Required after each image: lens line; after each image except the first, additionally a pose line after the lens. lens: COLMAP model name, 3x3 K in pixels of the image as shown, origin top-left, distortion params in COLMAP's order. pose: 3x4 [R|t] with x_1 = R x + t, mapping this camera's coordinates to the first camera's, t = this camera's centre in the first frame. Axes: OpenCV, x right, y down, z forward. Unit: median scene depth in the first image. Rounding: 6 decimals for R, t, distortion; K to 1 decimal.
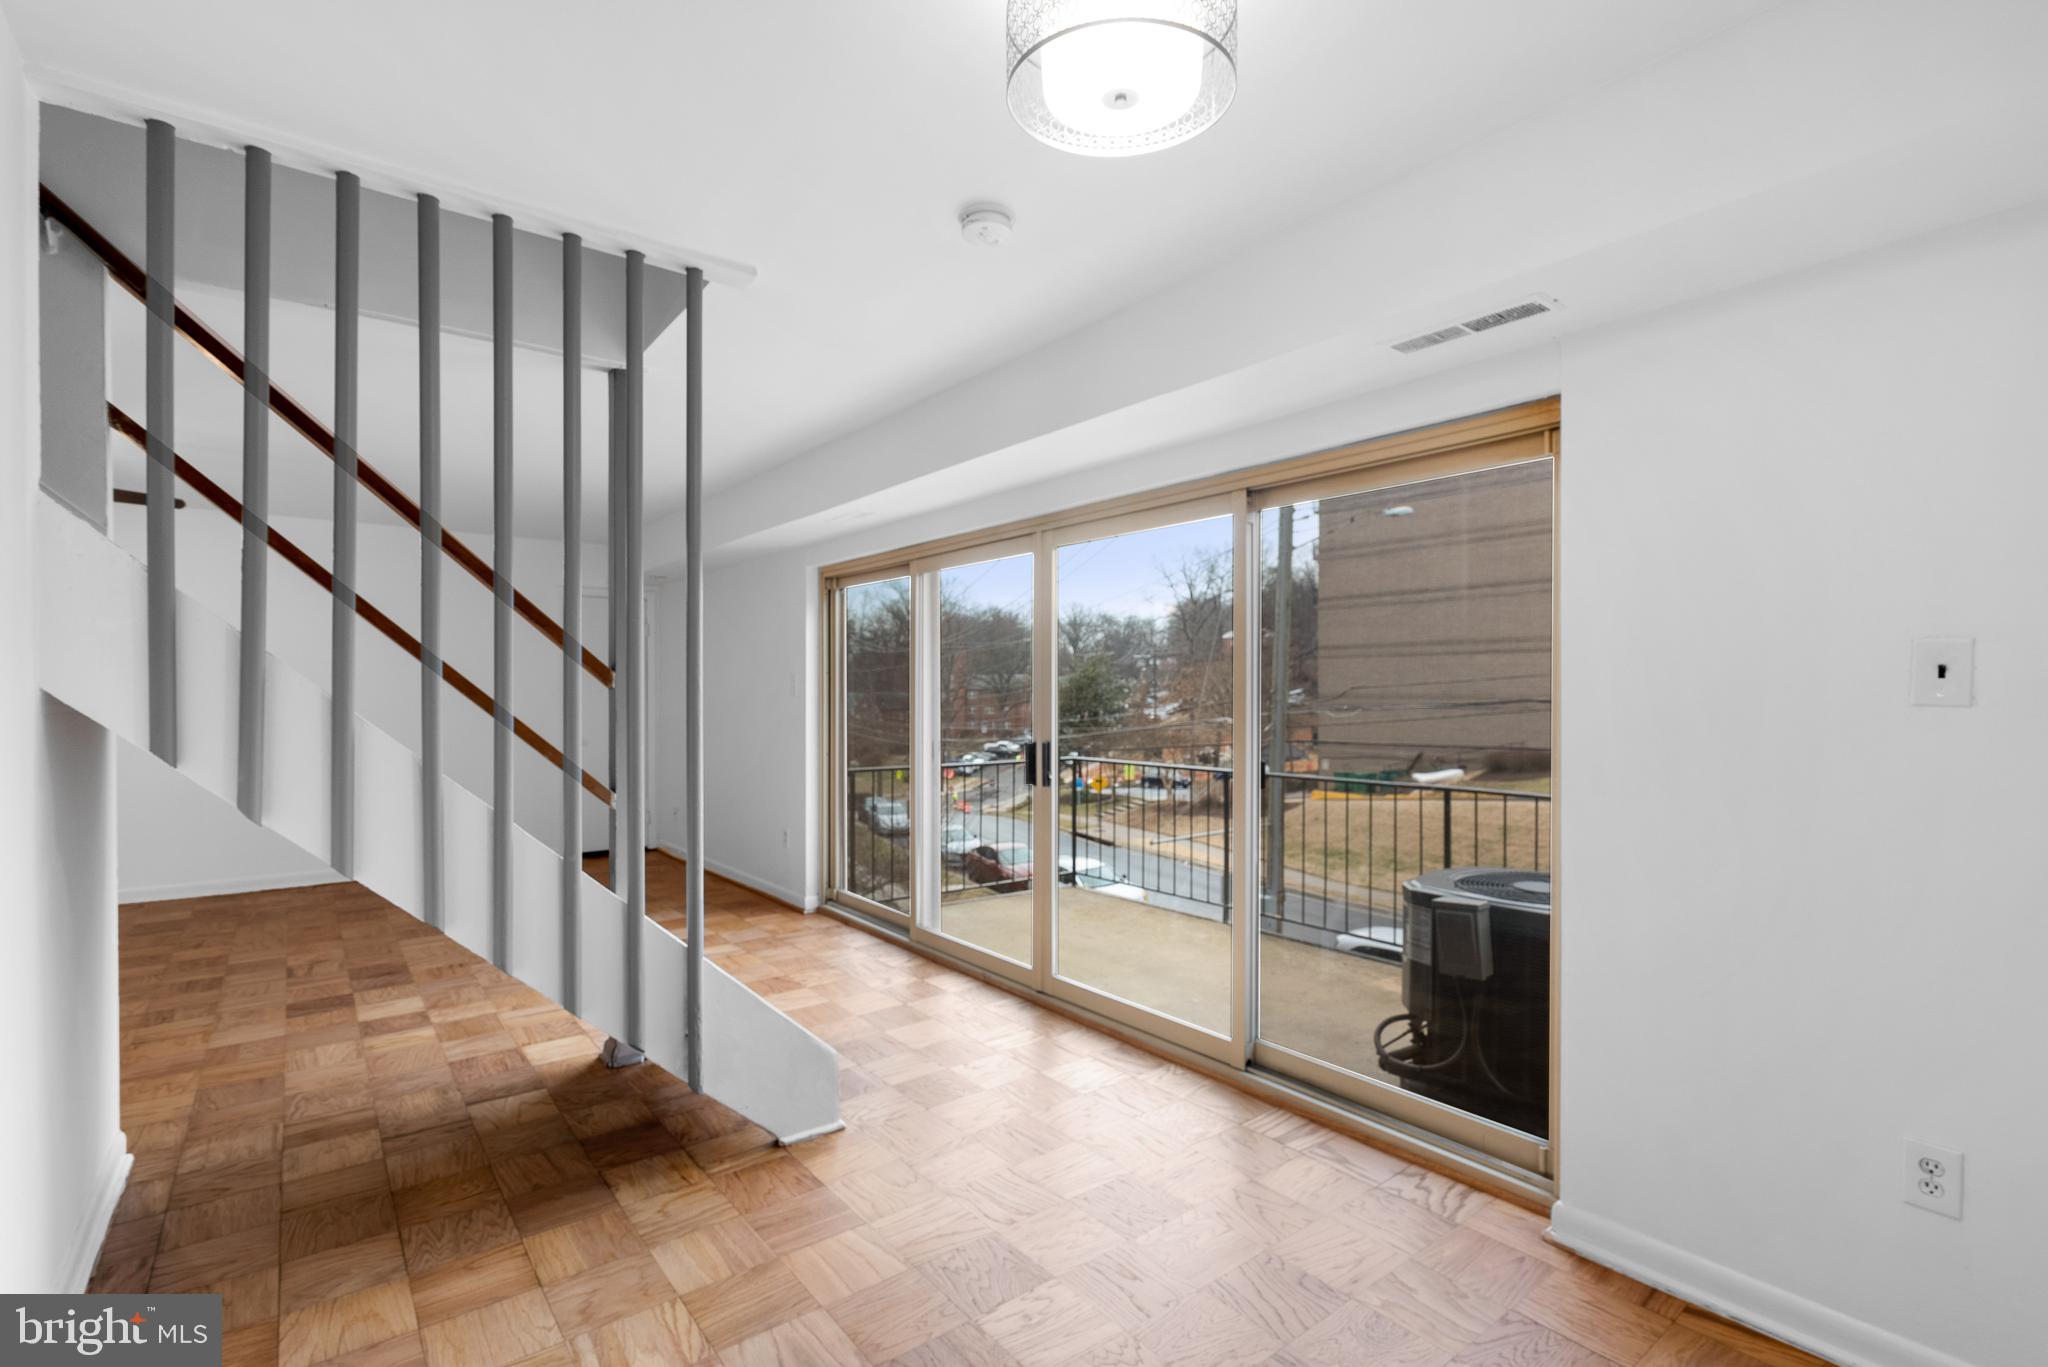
lens RADIAL K [[949.8, 0, 1027.3], [0, 949.8, 697.1], [0, 0, 1]] dist [0.001839, 0.000643]
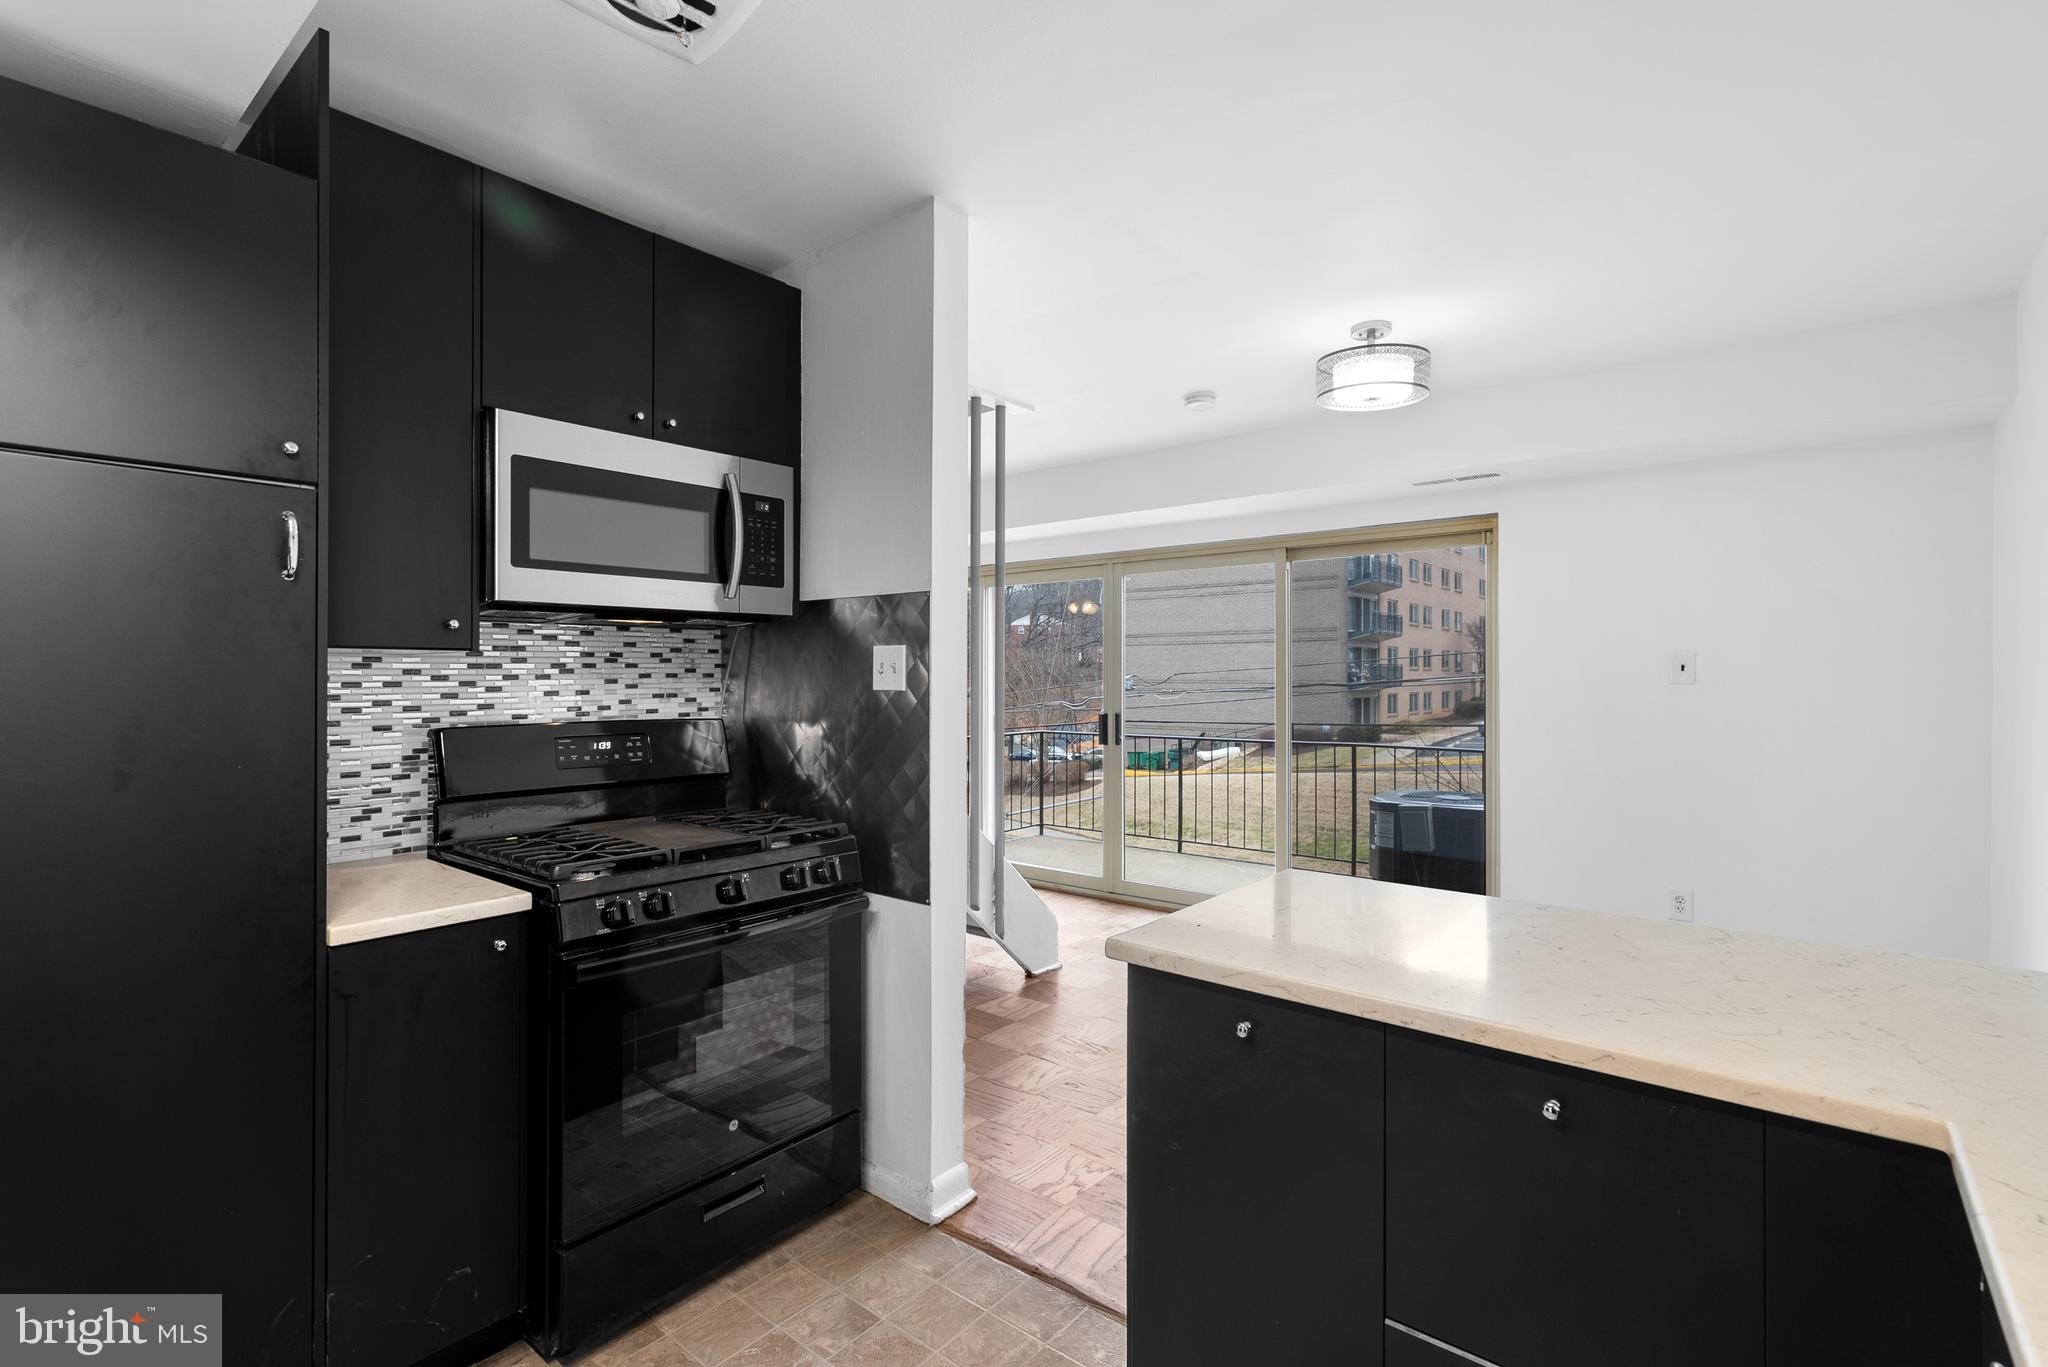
lens RADIAL K [[938.9, 0, 1025.3], [0, 938.9, 672.3], [0, 0, 1]] dist [0.000858, 0.000002]
pose [[0.975776, 0.000512, 0.218771, -0.411844], [0.001895, 0.999940, -0.010793, 0.001329], [-0.218764, 0.010947, 0.975716, -0.322374]]
